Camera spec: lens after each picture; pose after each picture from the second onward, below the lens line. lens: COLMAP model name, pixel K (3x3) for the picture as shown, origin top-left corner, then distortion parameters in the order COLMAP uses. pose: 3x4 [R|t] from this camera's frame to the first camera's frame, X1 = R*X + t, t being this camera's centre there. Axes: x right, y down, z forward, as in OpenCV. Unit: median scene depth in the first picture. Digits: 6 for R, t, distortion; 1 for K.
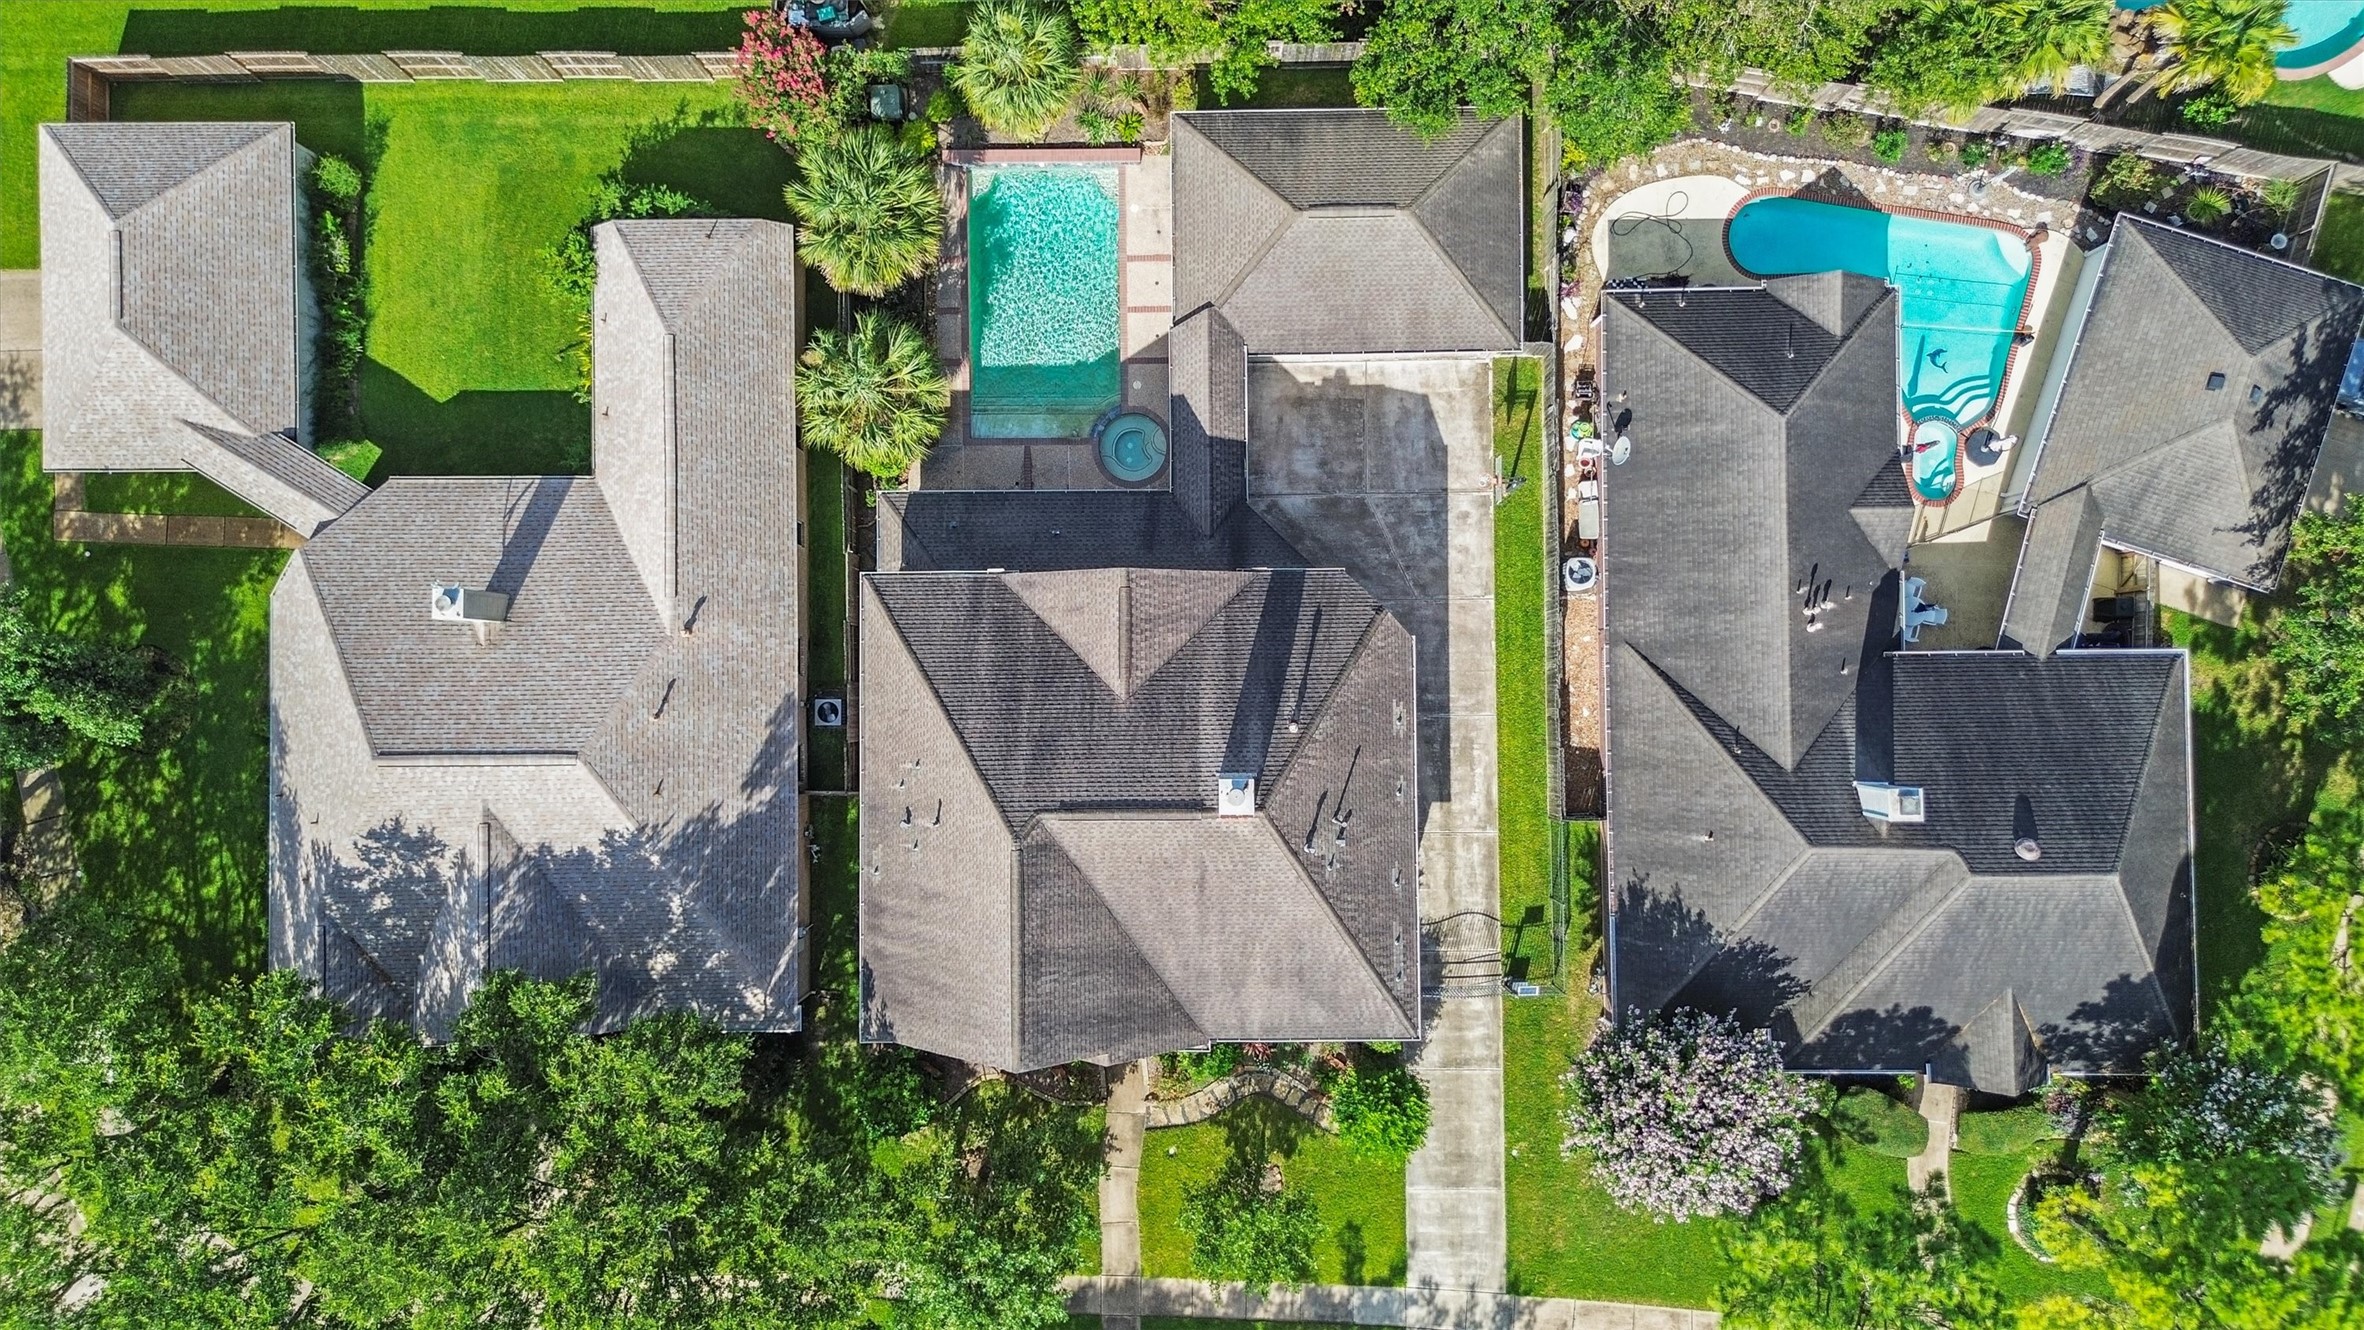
lens RADIAL K [[1724.6, 0, 1176.3], [0, 1724.6, 650.2], [0, 0, 1]] dist [0.051923, -0.003408]
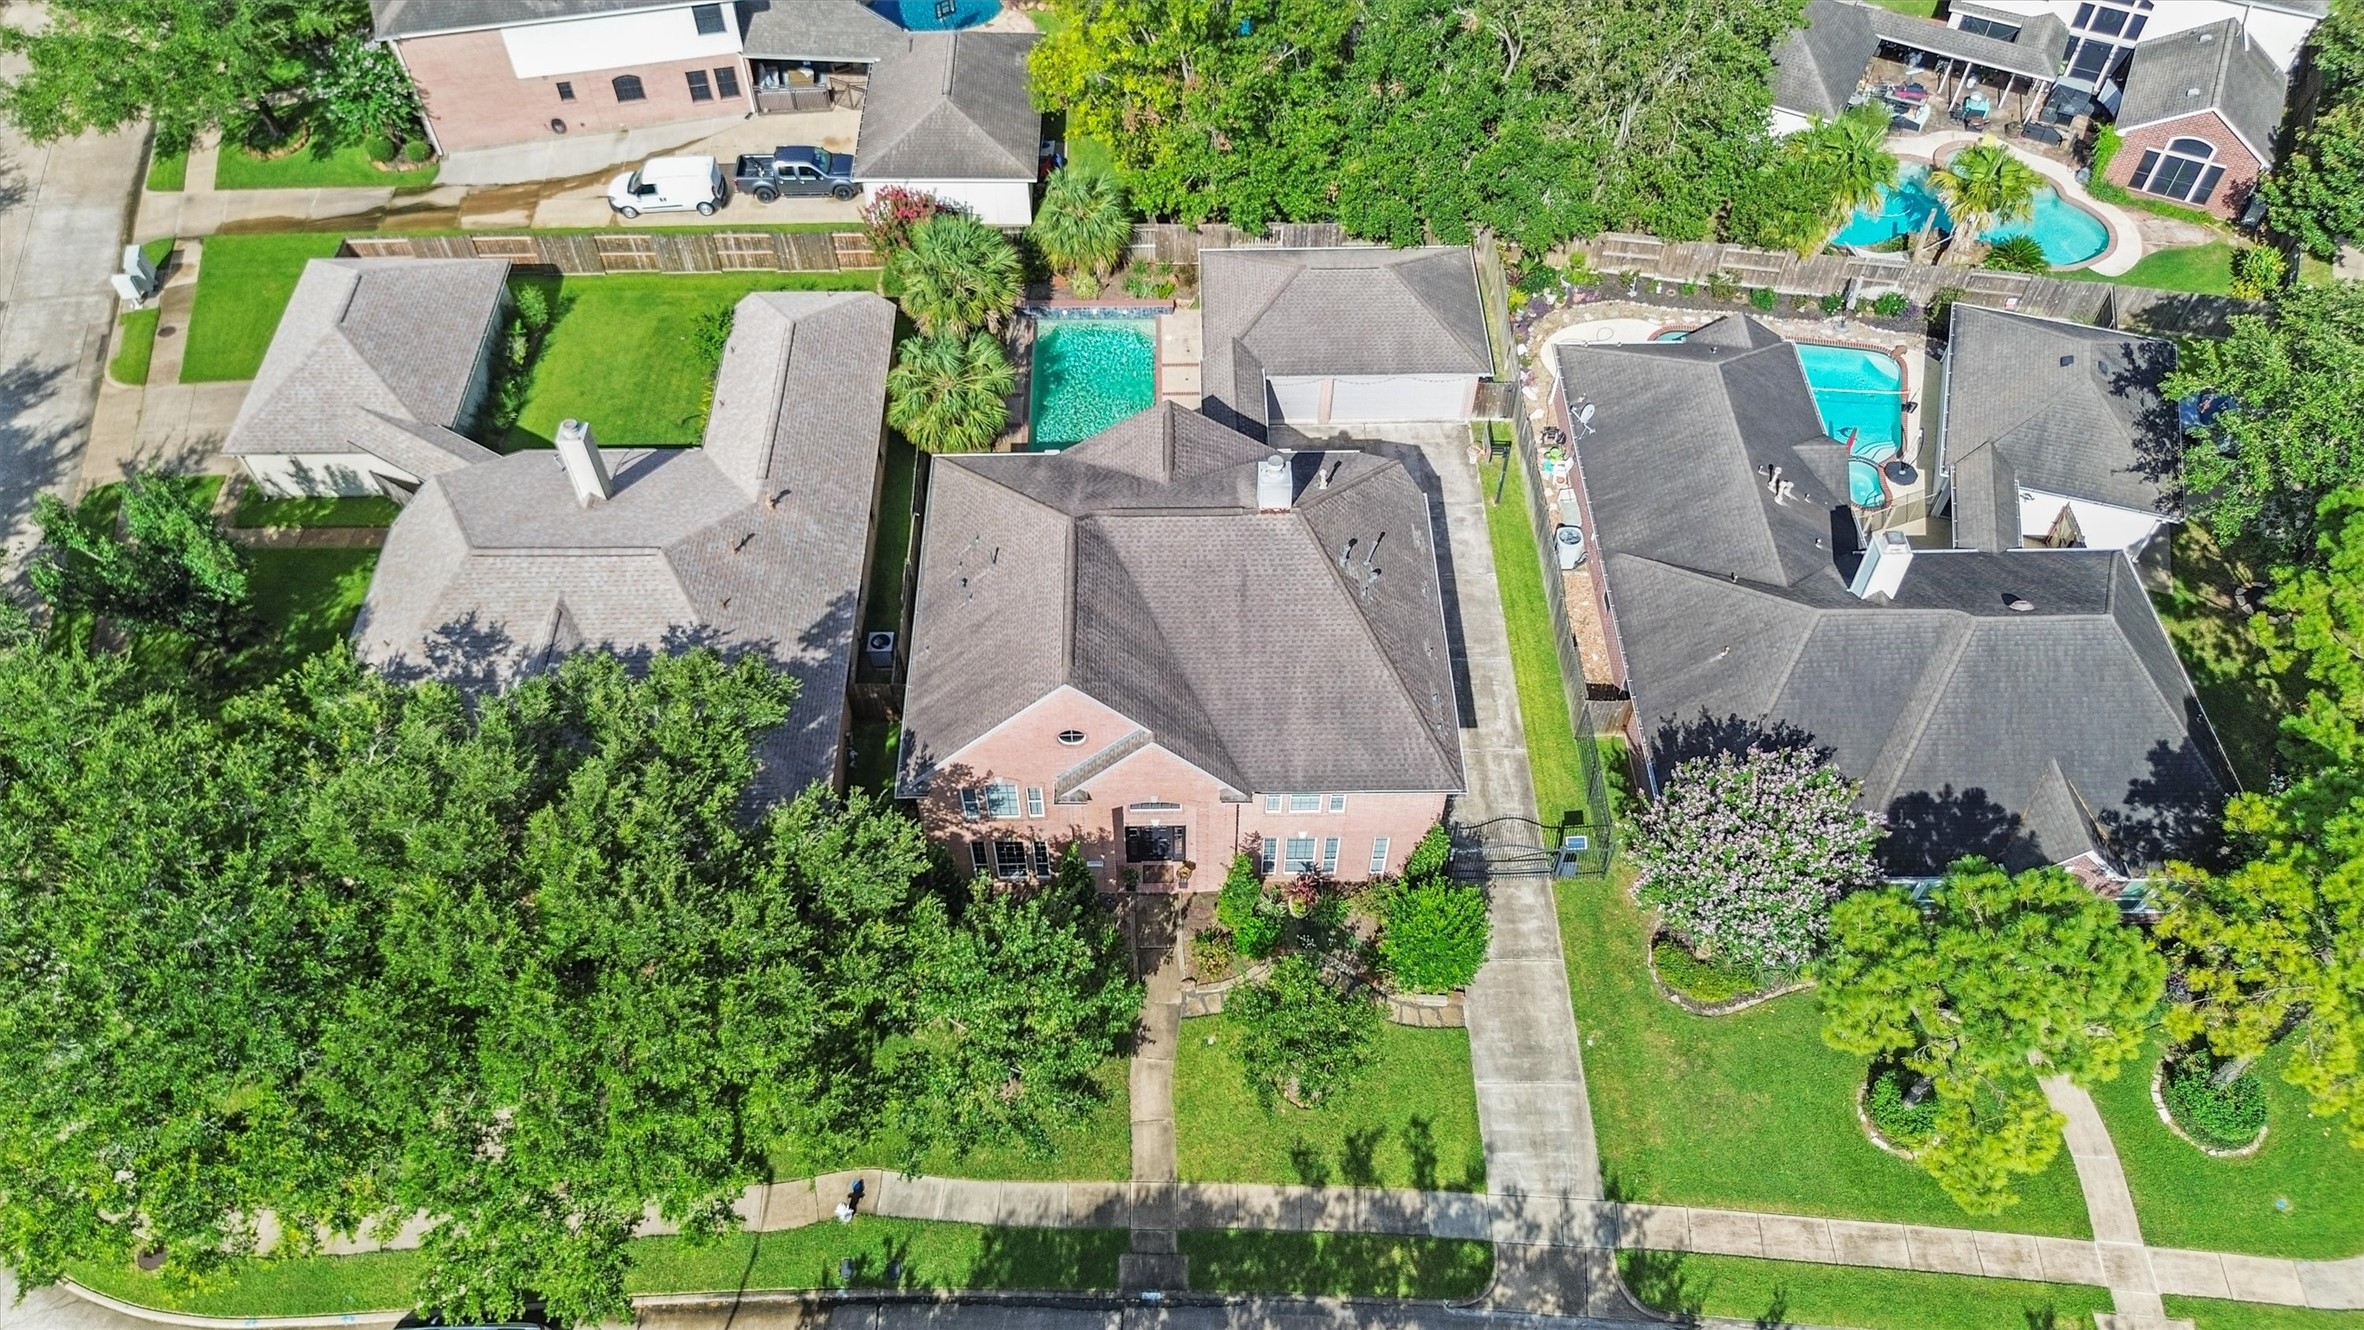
lens RADIAL K [[1724.6, 0, 1176.3], [0, 1724.6, 650.2], [0, 0, 1]] dist [0.051923, -0.003408]
pose [[0.999919, 0.004146, 0.012008, -0.032564], [0.004089, 0.789892, -0.613233, 0.681944], [-0.012027, 0.613232, 0.789811, 0.163227]]
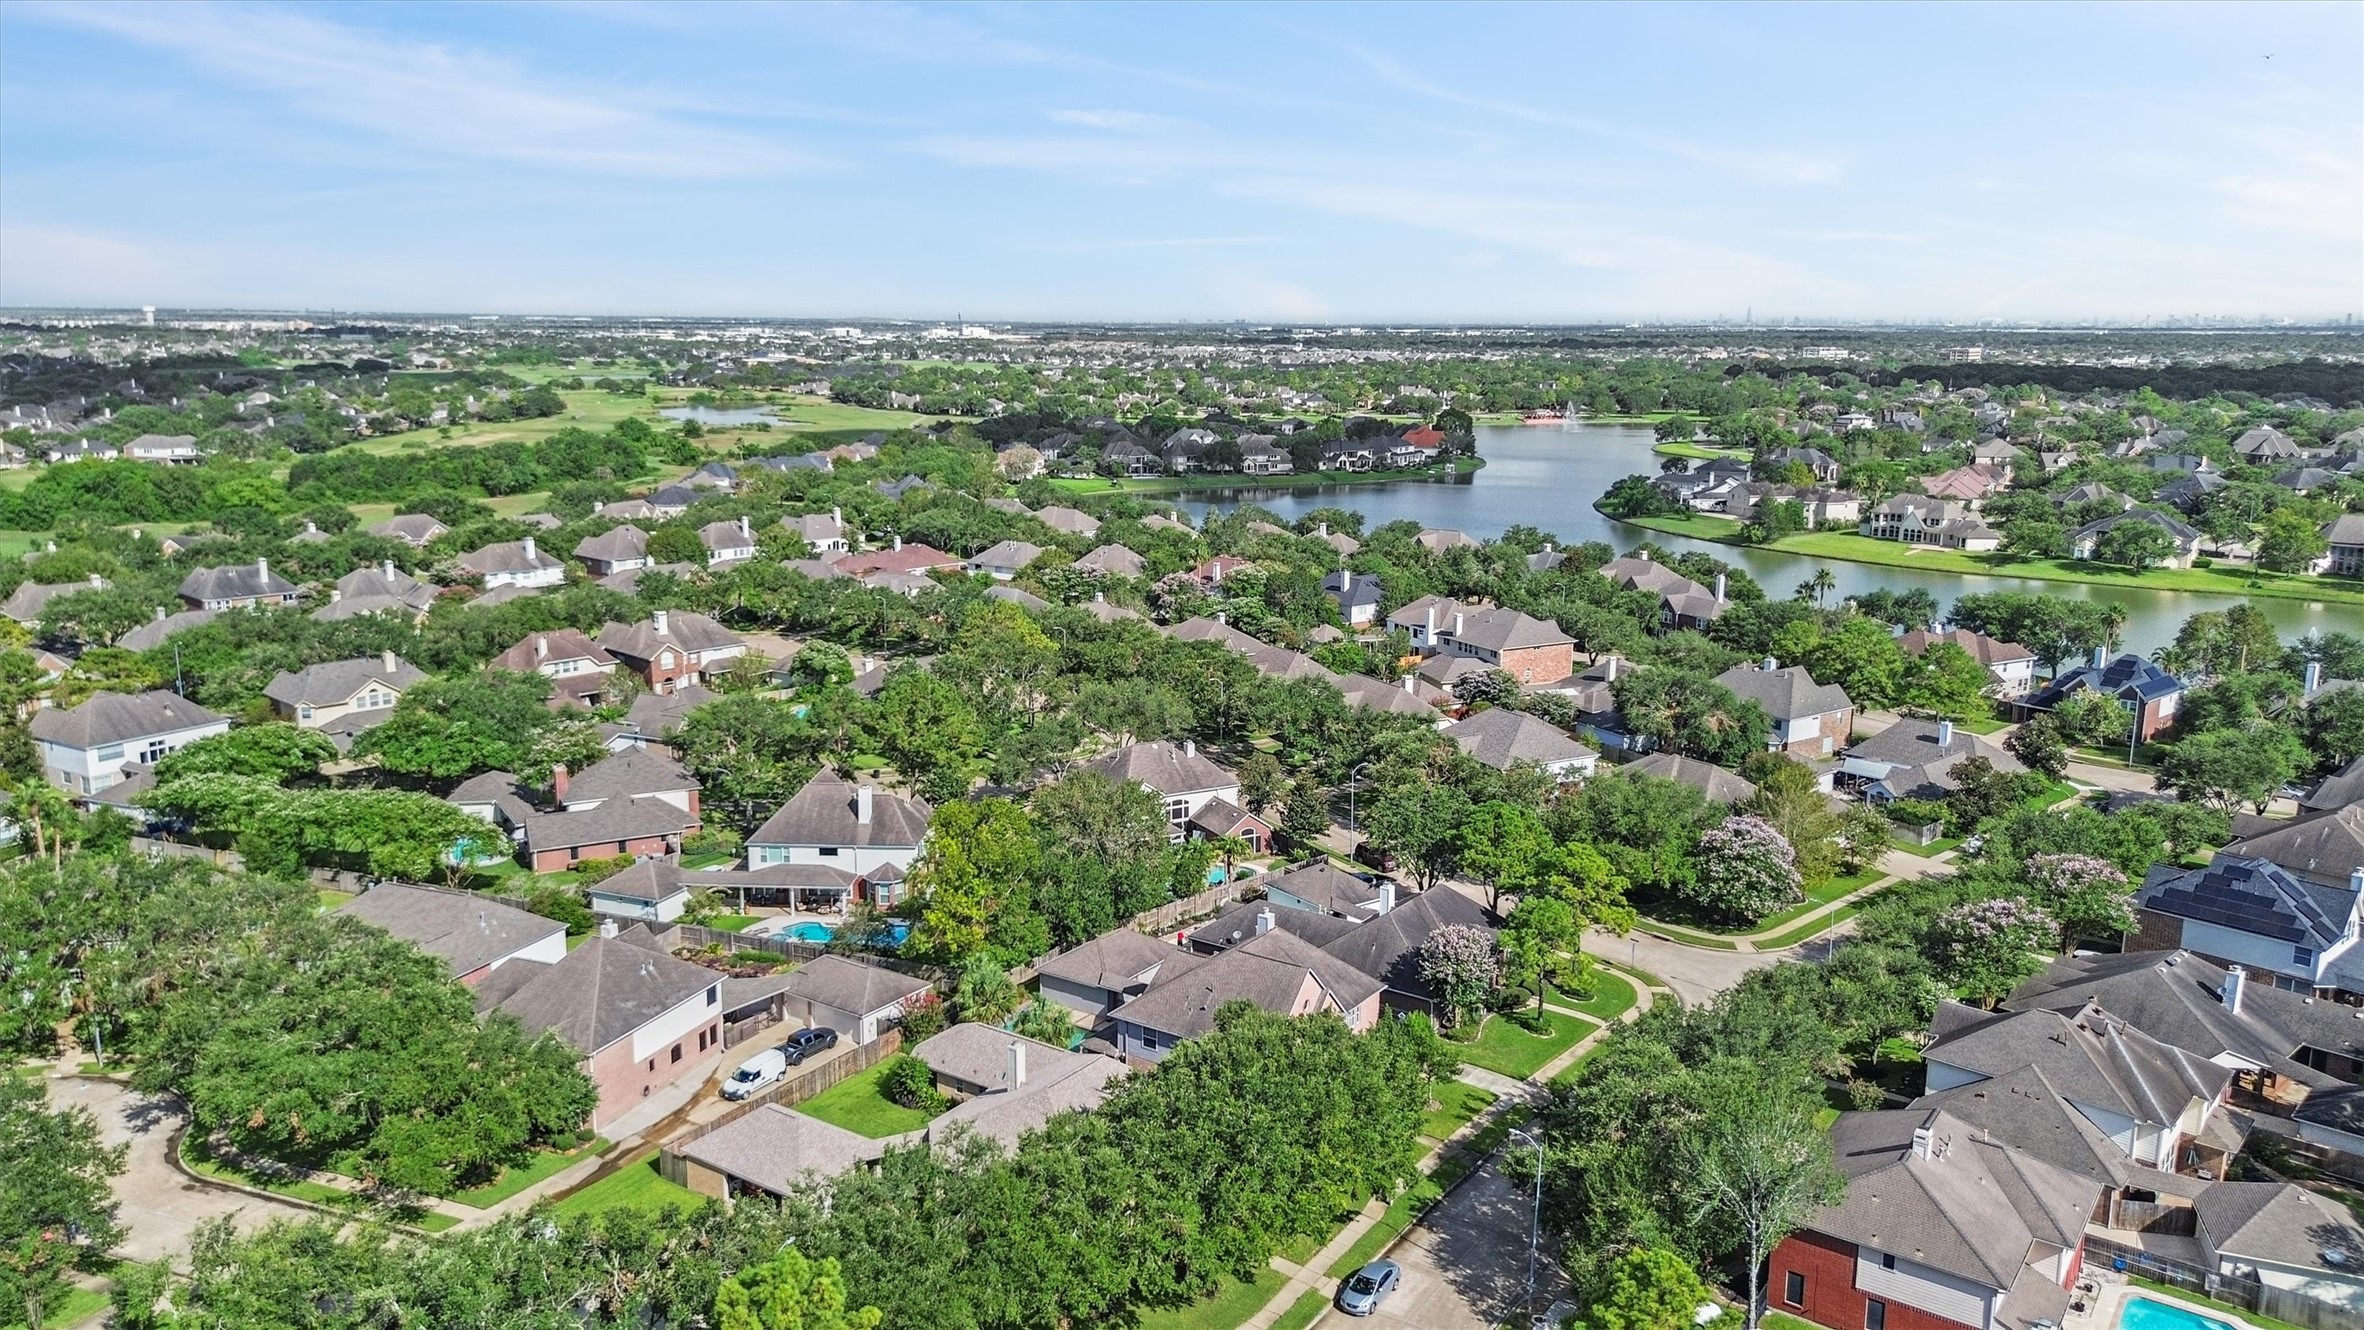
lens RADIAL K [[1724.6, 0, 1176.3], [0, 1724.6, 650.2], [0, 0, 1]] dist [0.051923, -0.003408]
pose [[0.582134, -0.149327, 0.799263, -1.800577], [0.812653, 0.139187, -0.565882, 1.206551], [-0.026745, 0.978943, 0.202377, 0.003720]]
